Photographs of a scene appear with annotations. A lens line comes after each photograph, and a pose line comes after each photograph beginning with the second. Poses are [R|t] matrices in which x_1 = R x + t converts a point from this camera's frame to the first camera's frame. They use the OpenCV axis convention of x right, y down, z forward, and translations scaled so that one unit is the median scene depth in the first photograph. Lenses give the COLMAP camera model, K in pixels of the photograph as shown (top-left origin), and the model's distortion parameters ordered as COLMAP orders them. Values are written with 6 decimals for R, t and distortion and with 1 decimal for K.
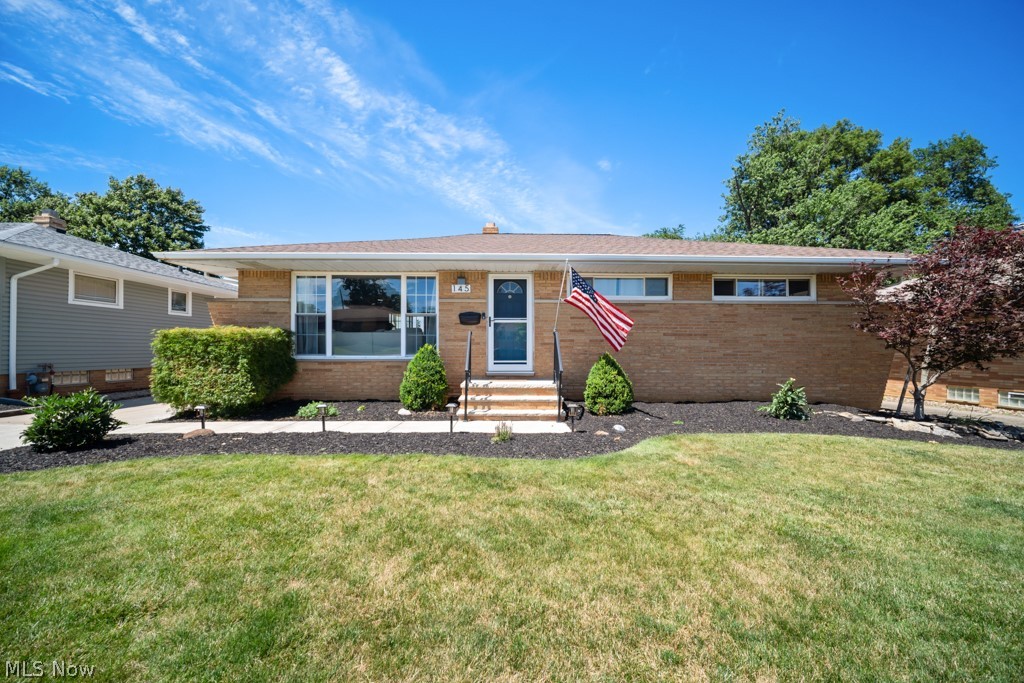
lens RADIAL K [[406.7, 0, 512.3], [0, 406.7, 354.8], [0, 0, 1]] dist [-0.003121, 0.000514]
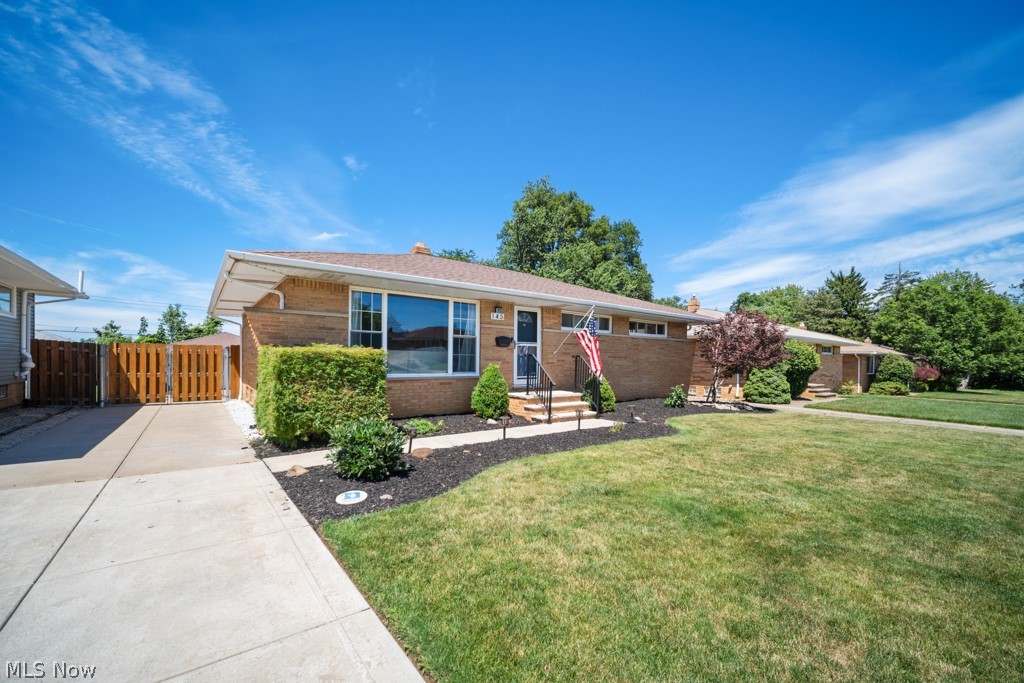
lens RADIAL K [[406.7, 0, 510.0], [0, 406.7, 365.1], [0, 0, 1]] dist [-0.003121, 0.000514]
pose [[0.816652, 0.000803, 0.577130, -0.766305], [-0.005360, 0.999966, 0.006192, -0.027278], [-0.577106, -0.008150, 0.816629, 0.006175]]
